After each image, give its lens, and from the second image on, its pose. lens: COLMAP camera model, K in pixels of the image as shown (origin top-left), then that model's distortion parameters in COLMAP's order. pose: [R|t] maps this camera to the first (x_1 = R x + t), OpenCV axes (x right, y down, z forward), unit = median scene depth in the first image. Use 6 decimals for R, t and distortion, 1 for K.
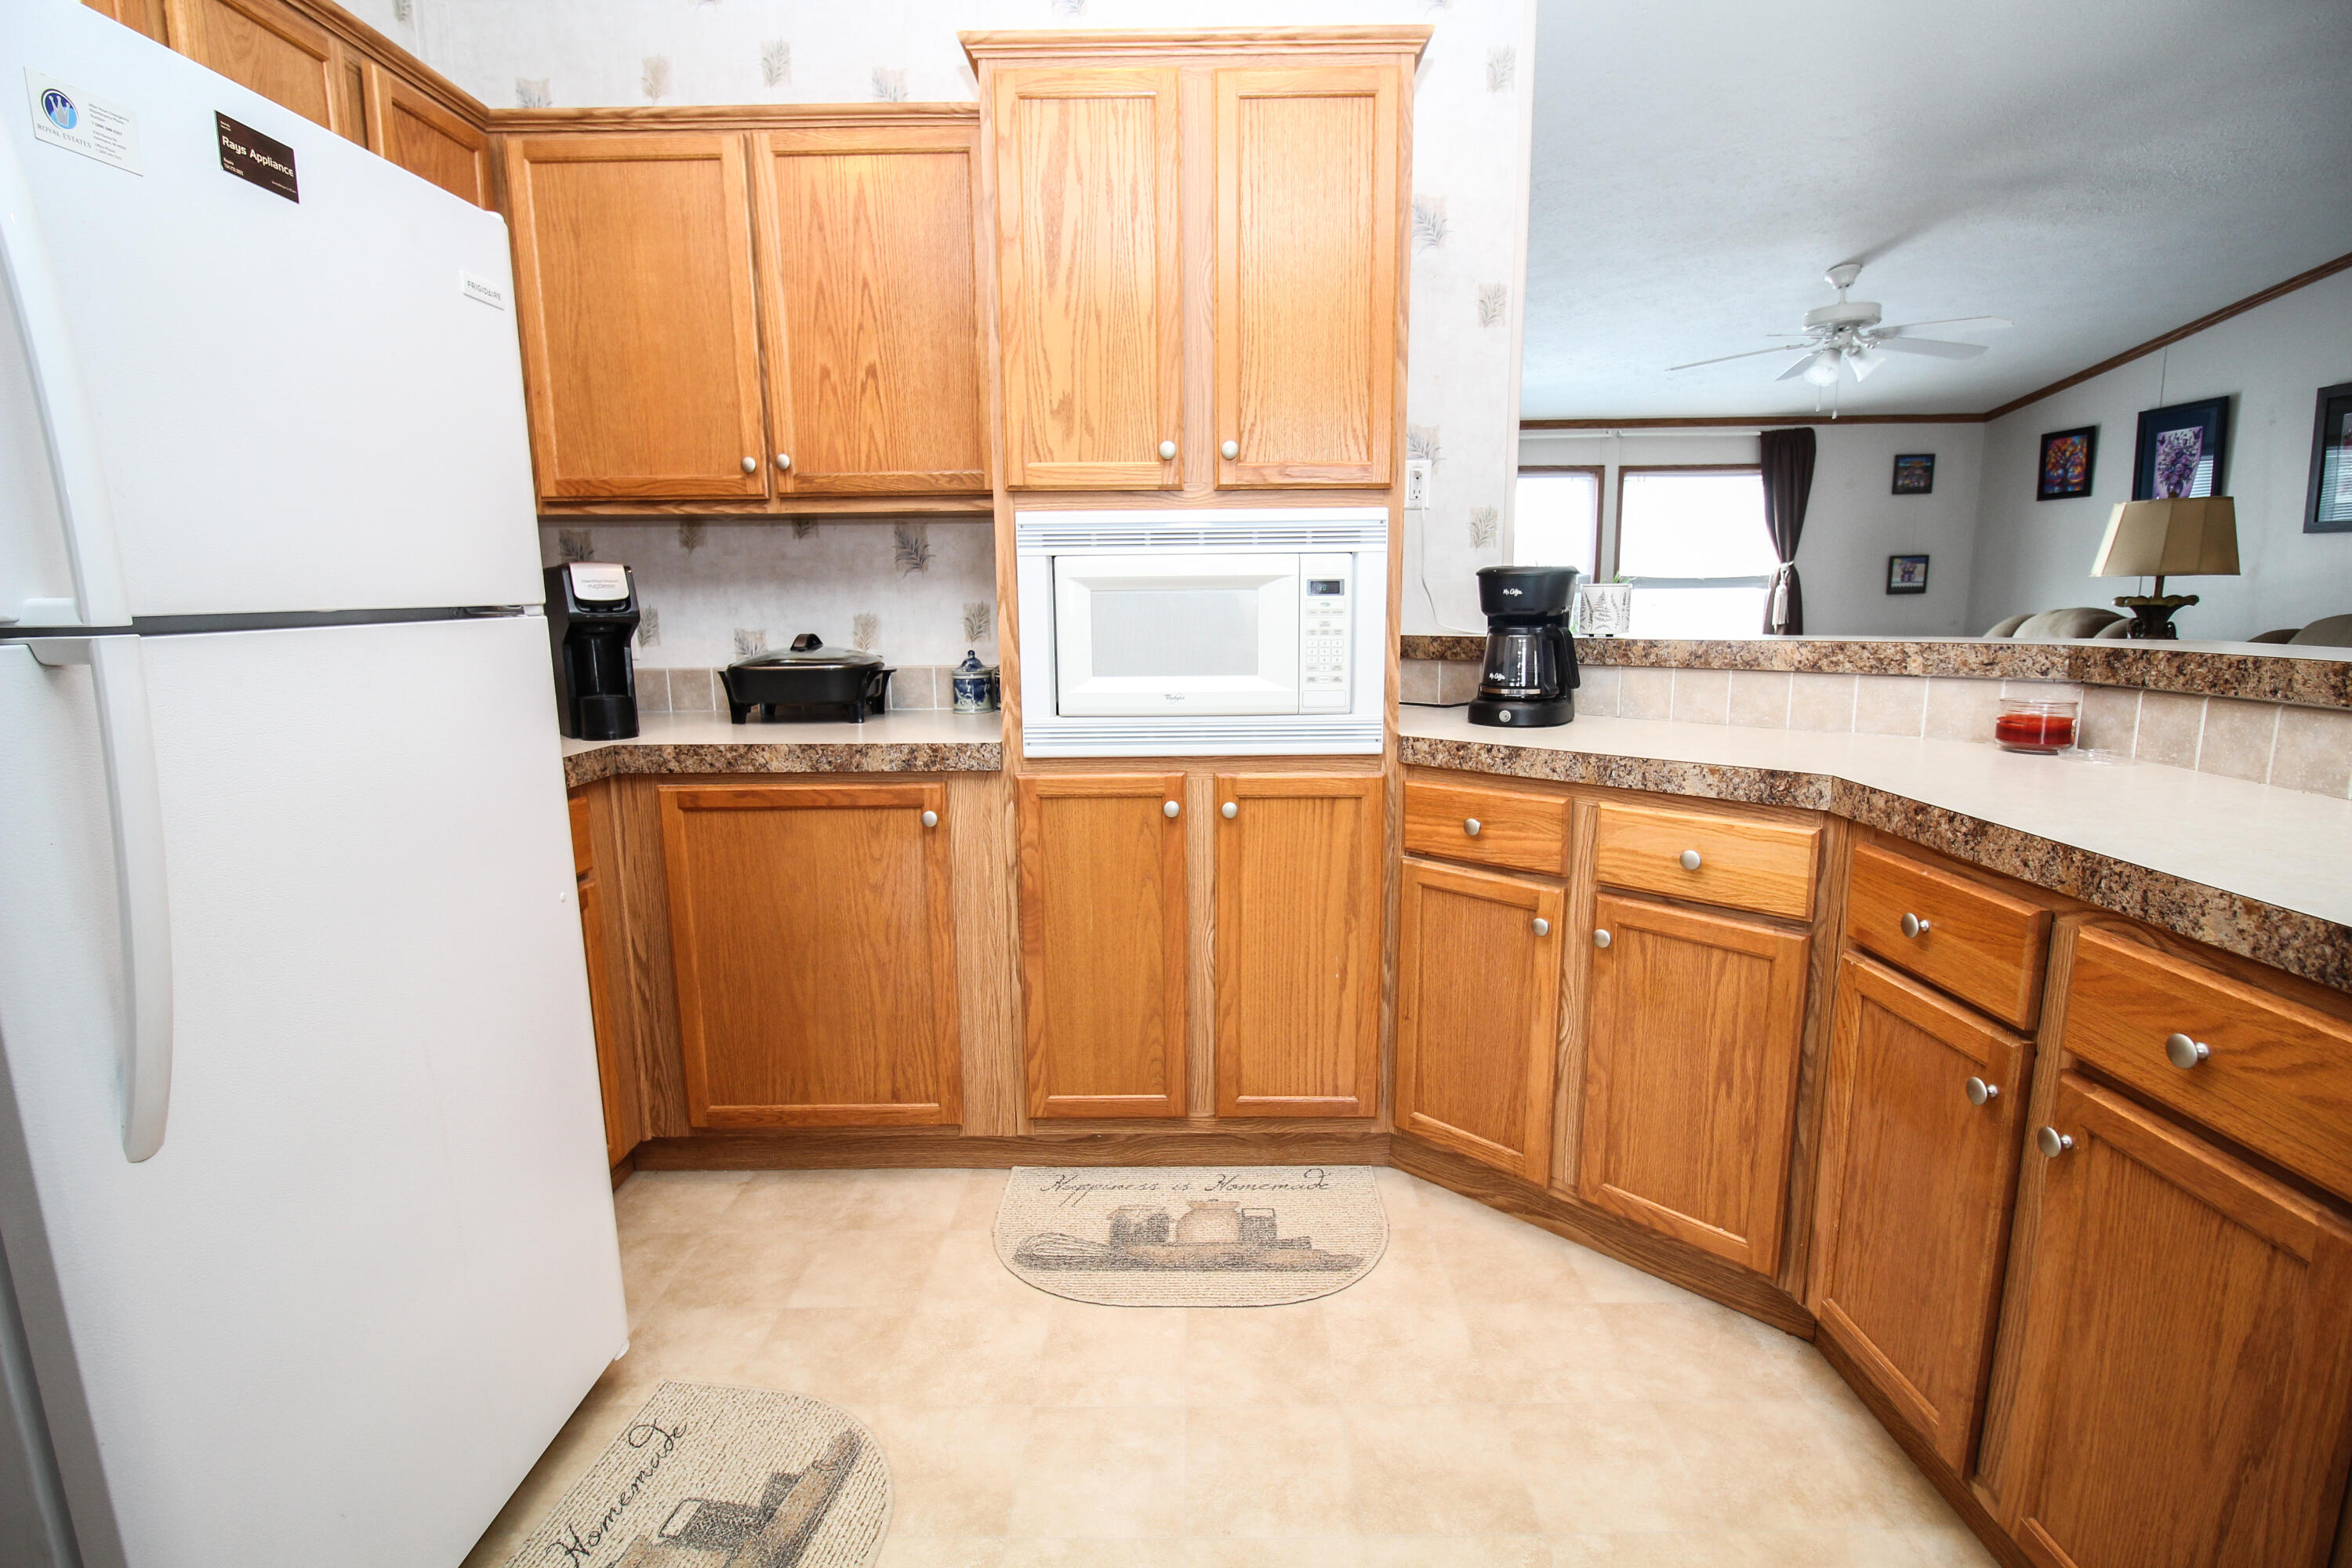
lens RADIAL K [[1090.2, 0, 1183.5], [0, 1090.2, 774.9], [0, 0, 1]] dist [-0.000319, -0.011815]
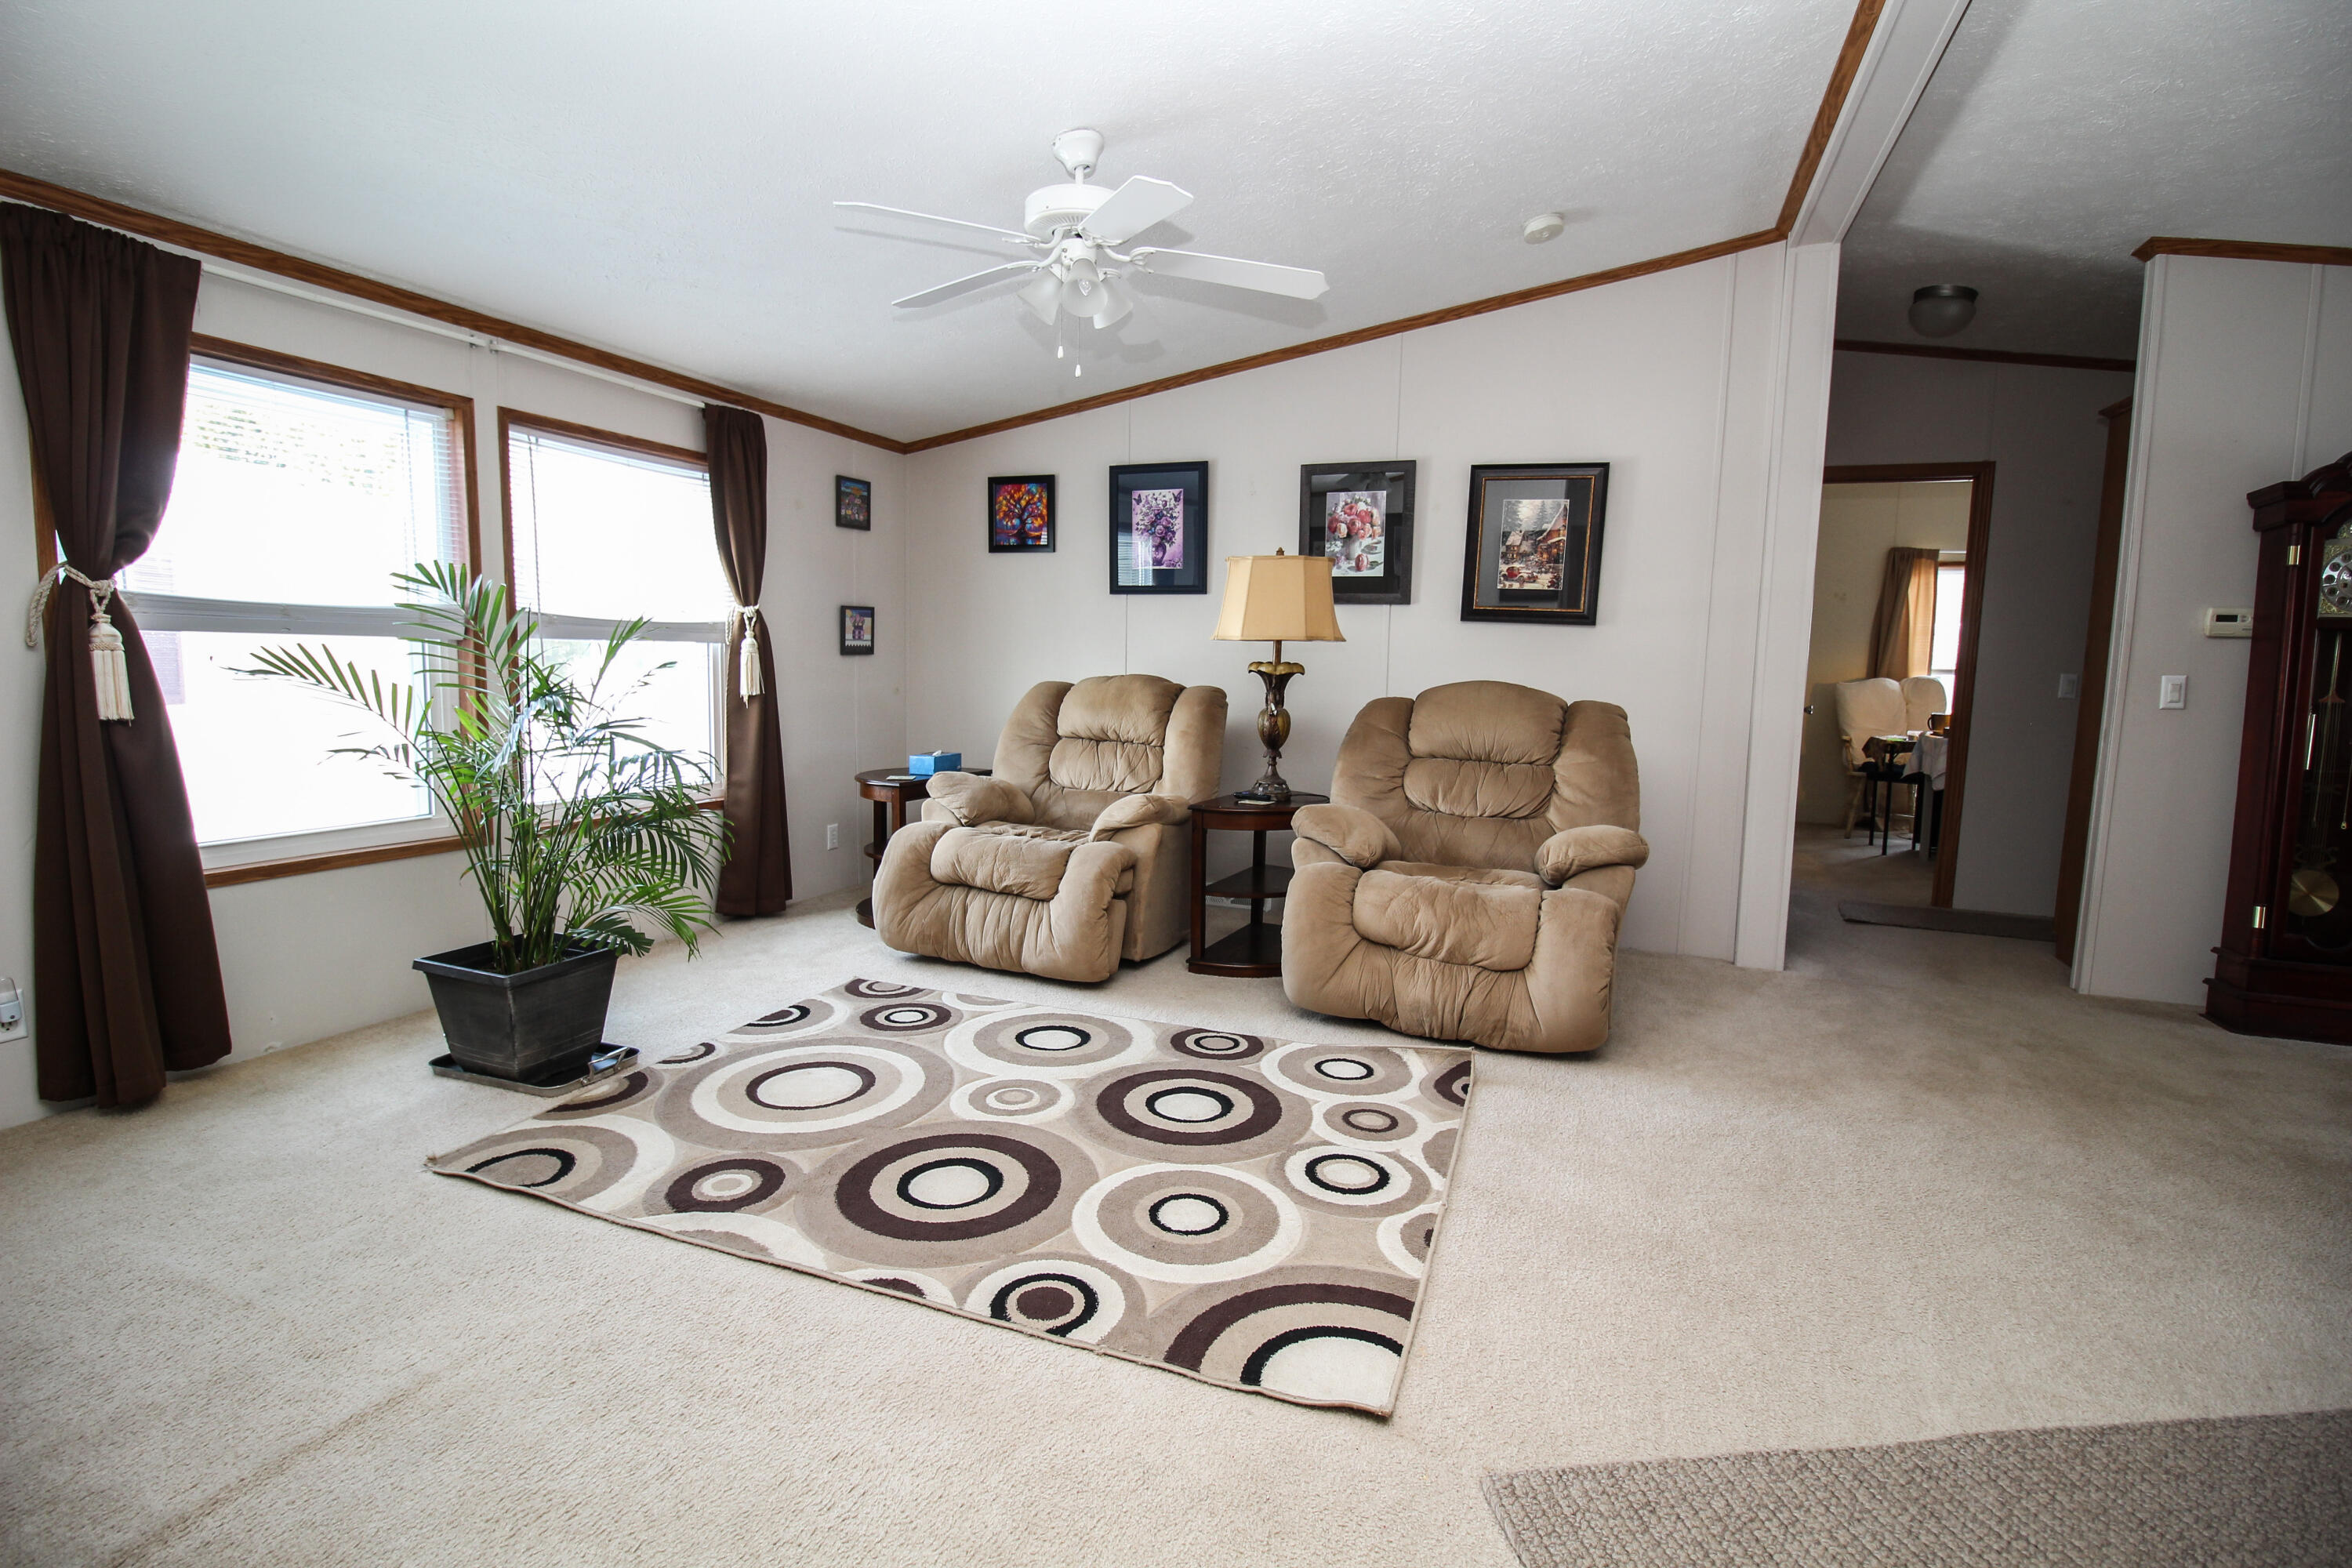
lens RADIAL K [[1090.2, 0, 1183.5], [0, 1090.2, 774.9], [0, 0, 1]] dist [-0.000319, -0.011815]
pose [[0.358292, -0.079615, 0.930209, 0.026061], [0.132621, 0.990594, 0.033701, -0.233675], [-0.924142, 0.111291, 0.365481, 1.548742]]
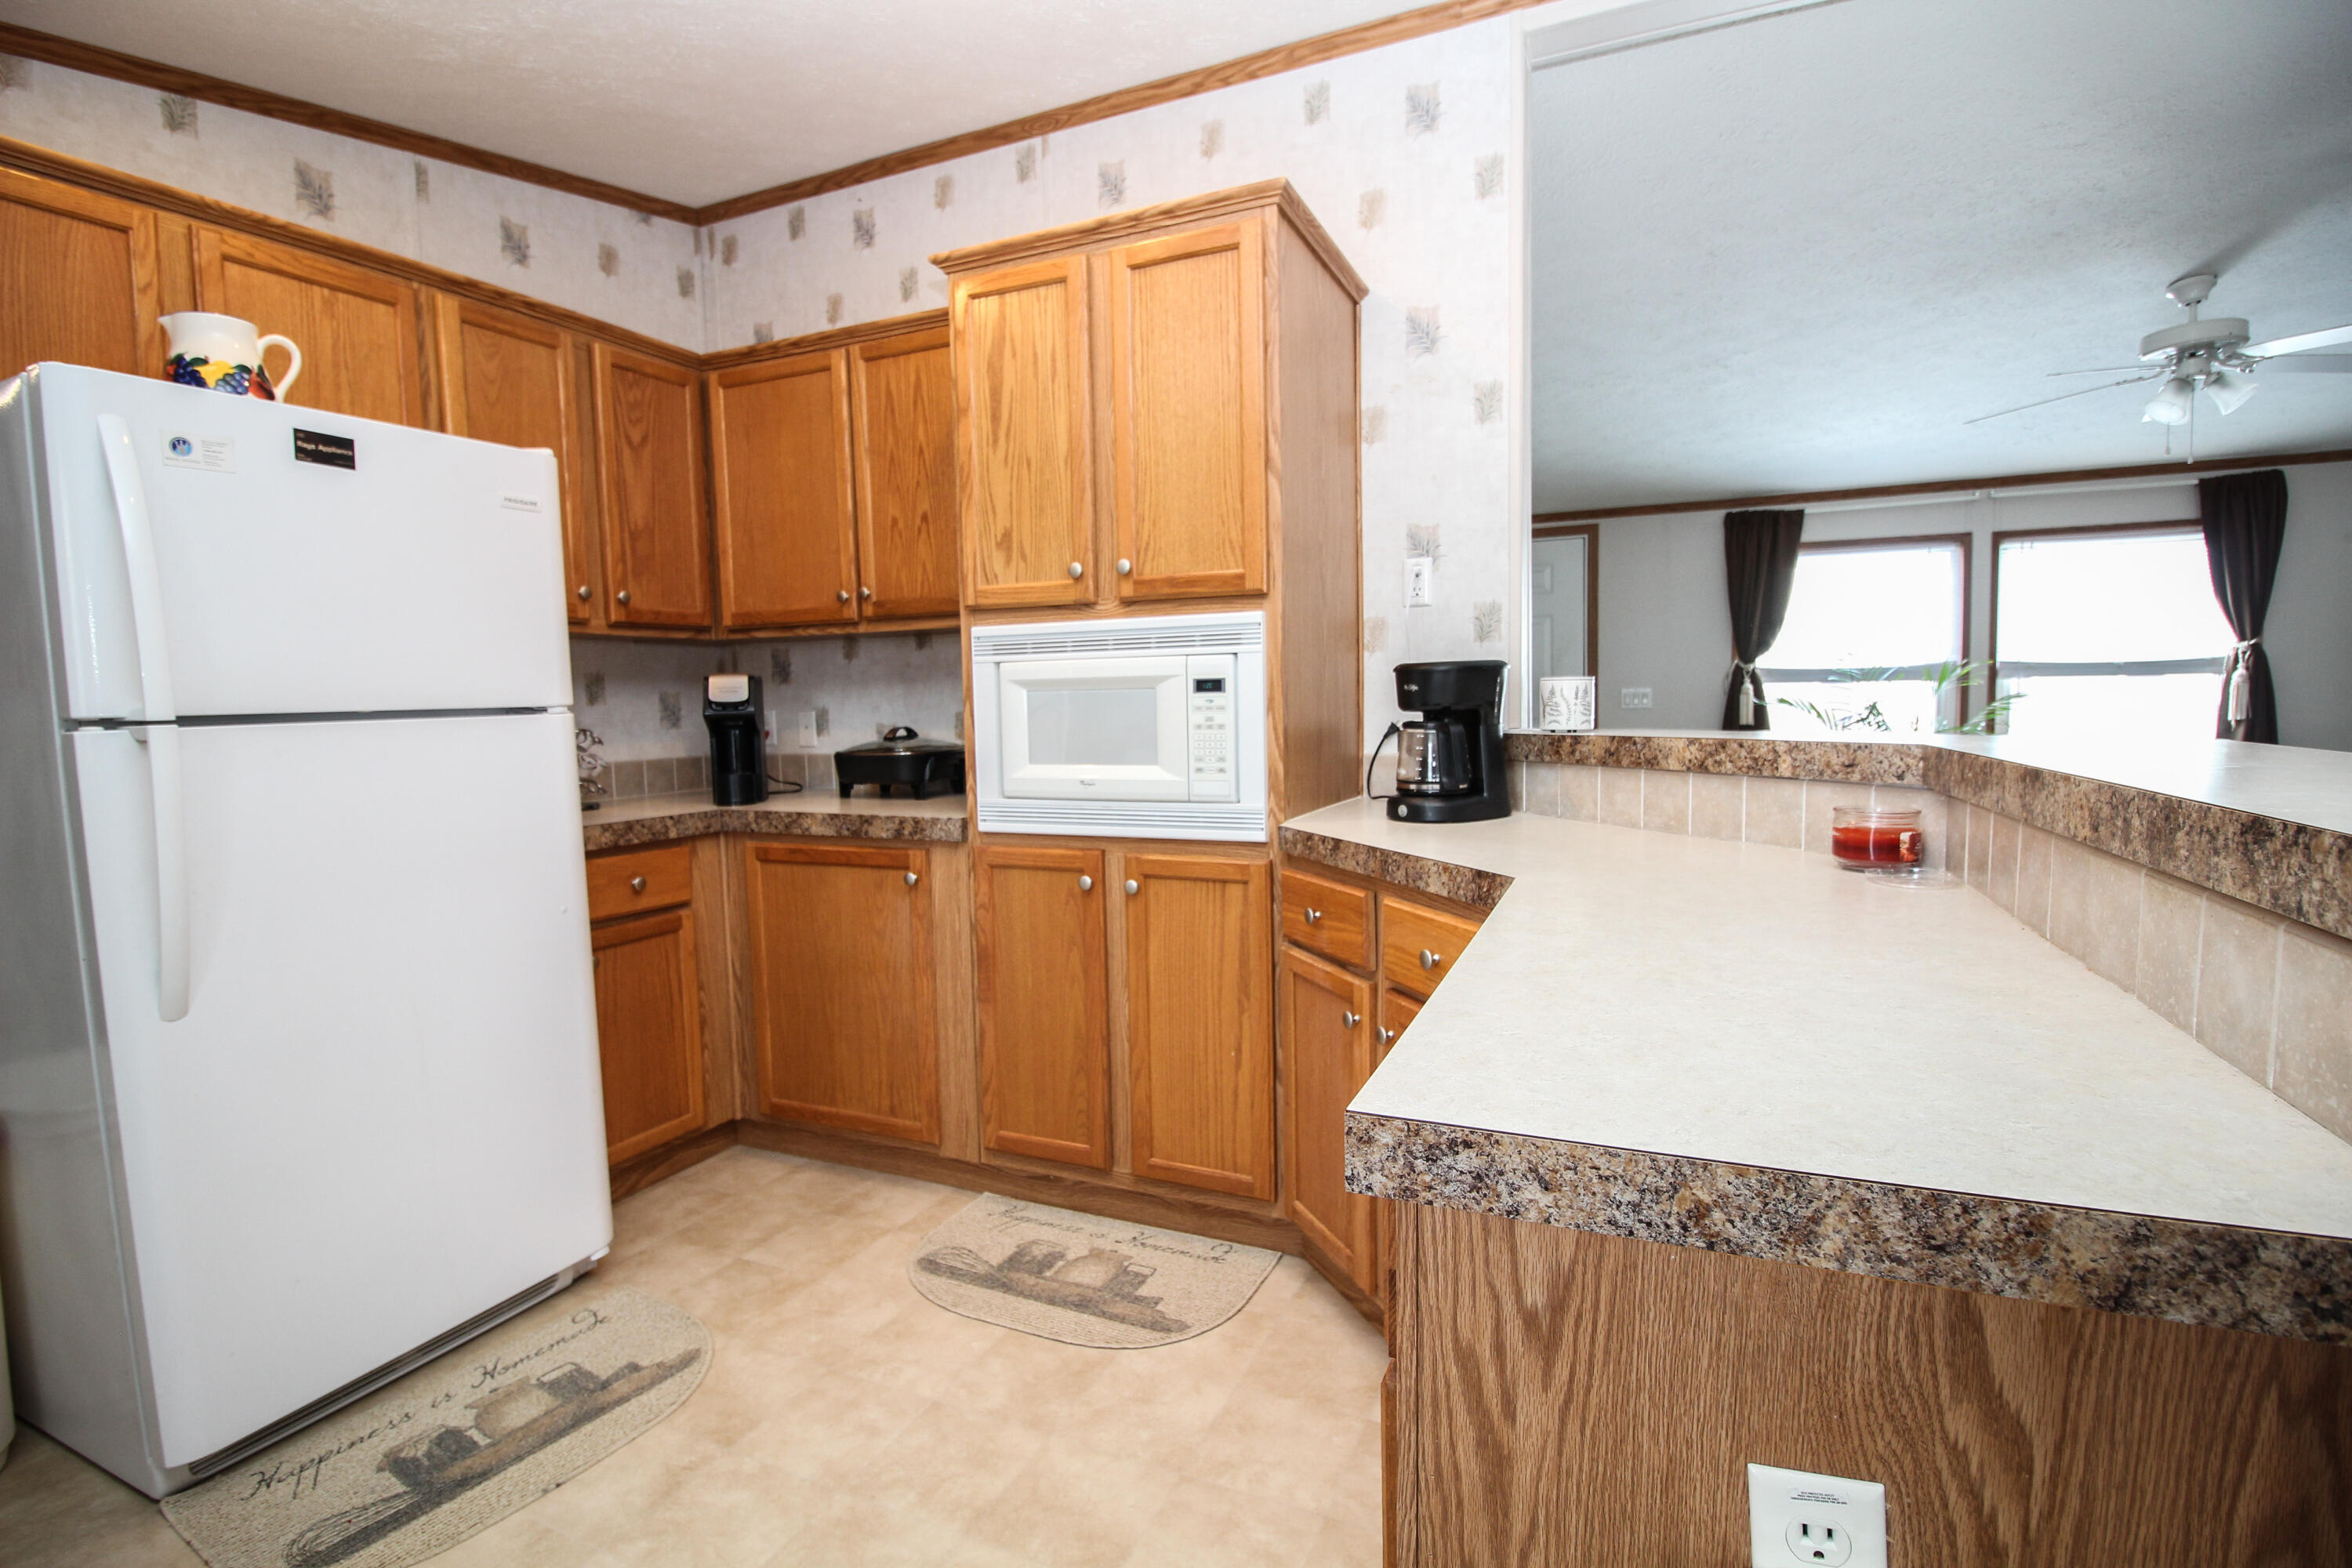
lens RADIAL K [[1093.5, 0, 1182.3], [0, 1093.5, 780.3], [0, 0, 1]] dist [0.000330, -0.012268]
pose [[0.914645, 0.023097, -0.403598, 0.522711], [-0.055700, 0.996045, -0.069228, -0.001339], [0.400402, 0.085799, 0.912314, 0.004297]]
